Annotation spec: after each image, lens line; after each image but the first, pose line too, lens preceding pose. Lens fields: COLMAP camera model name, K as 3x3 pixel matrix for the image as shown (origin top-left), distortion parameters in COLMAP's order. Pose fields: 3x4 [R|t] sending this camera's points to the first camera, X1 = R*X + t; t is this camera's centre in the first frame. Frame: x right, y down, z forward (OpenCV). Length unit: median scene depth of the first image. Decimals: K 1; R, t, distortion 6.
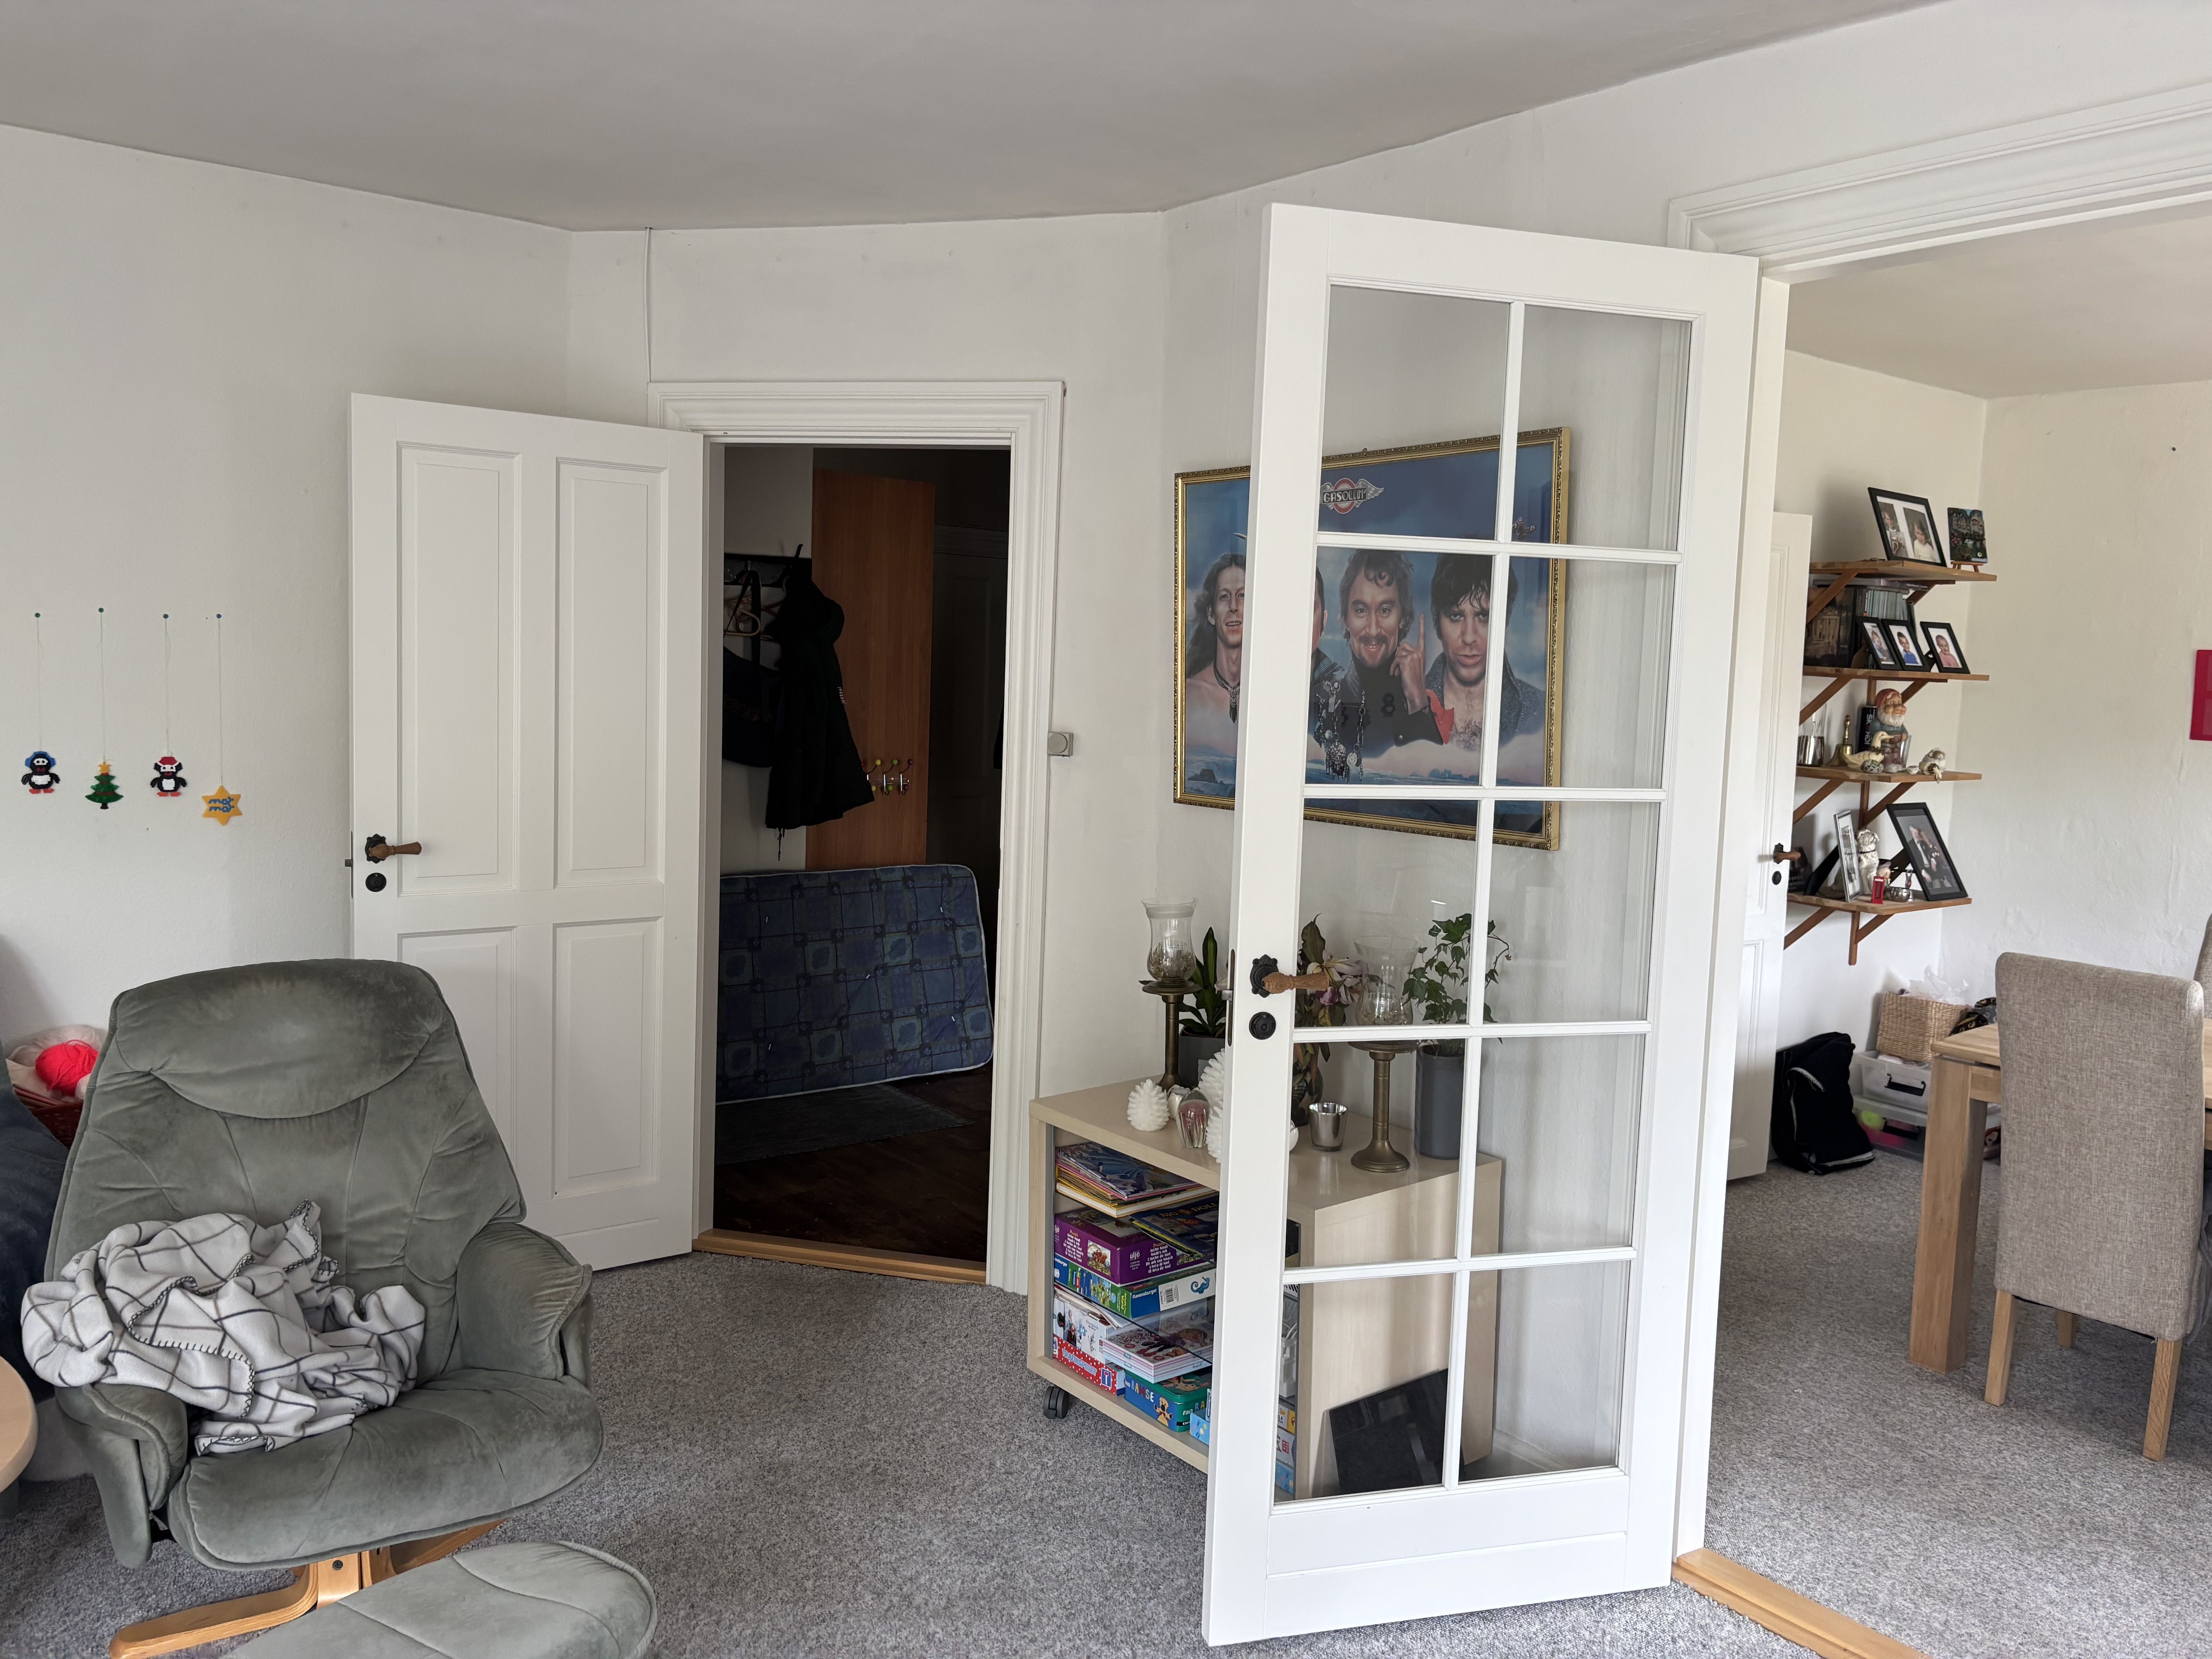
lens RADIAL K [[1637.1, 0, 1107.0], [0, 1637.1, 824.6], [0, 0, 1]] dist [0.032293, -0.058841]
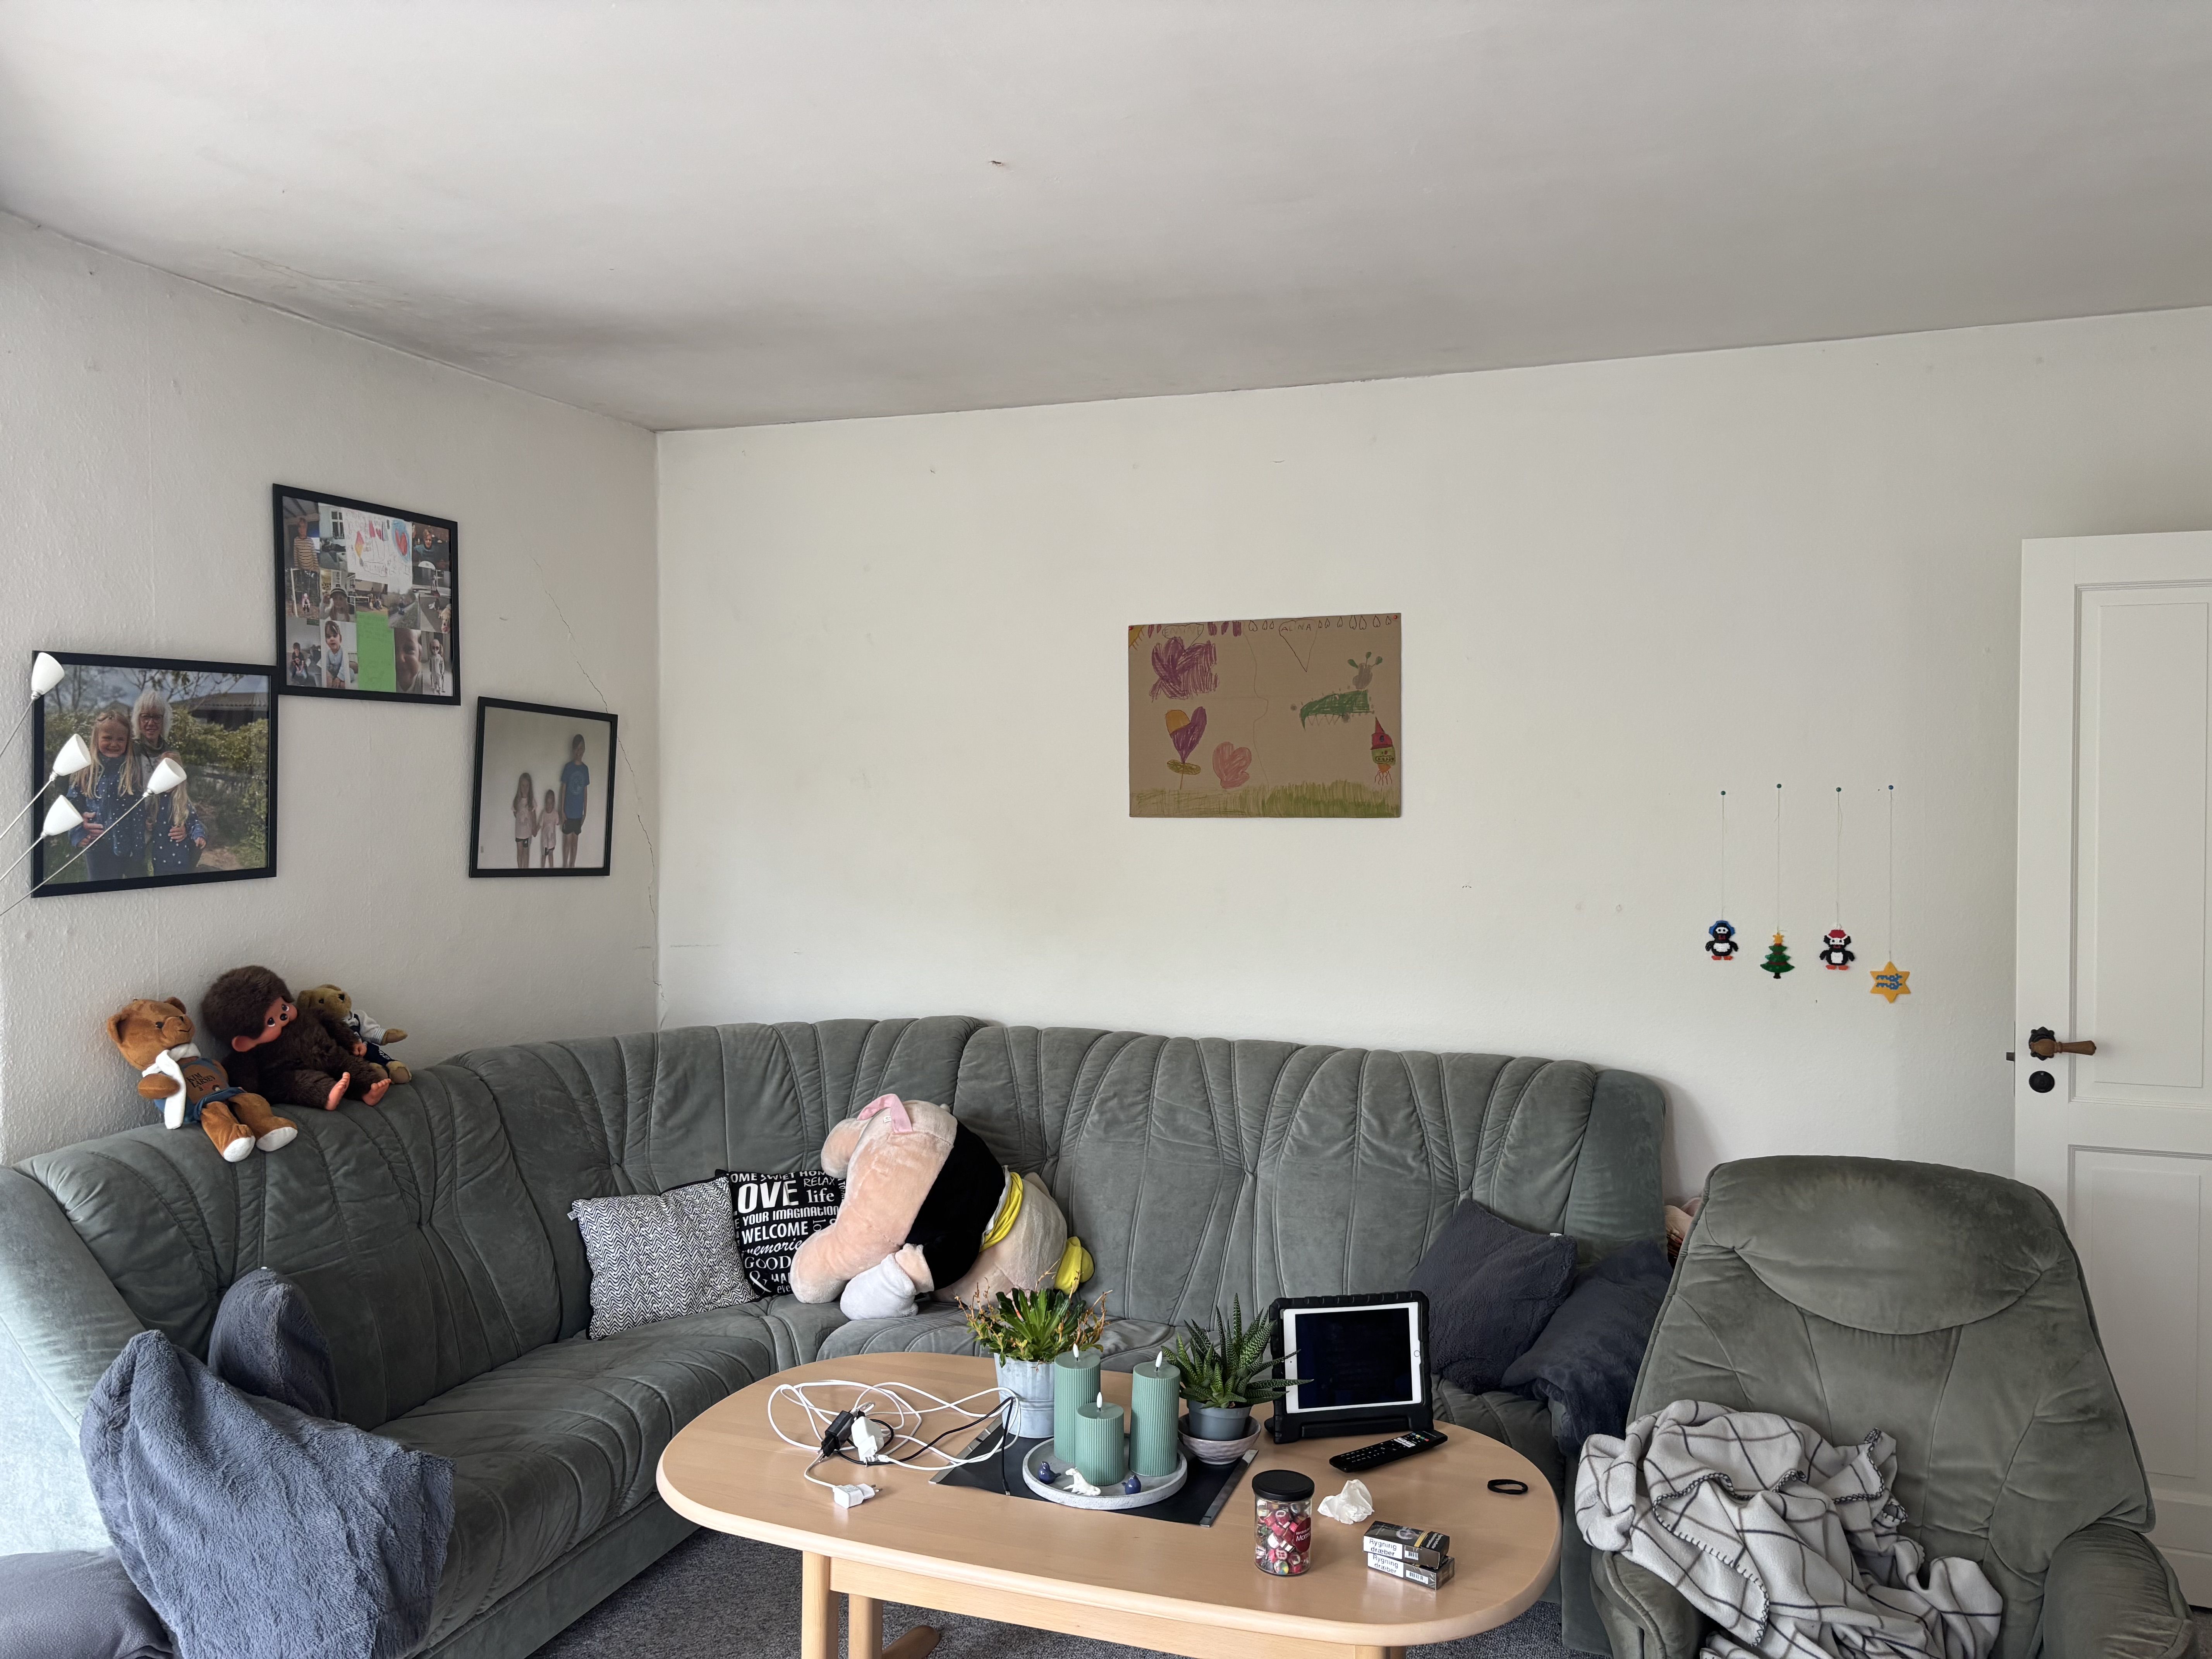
lens RADIAL K [[1637.1, 0, 1105.3], [0, 1637.1, 816.4], [0, 0, 1]] dist [0.032293, -0.058841]
pose [[0.499801, -0.019922, -0.865911, 0.091304], [-0.070210, 0.995514, -0.063428, -0.020012], [0.863290, 0.092497, 0.496161, 0.151195]]
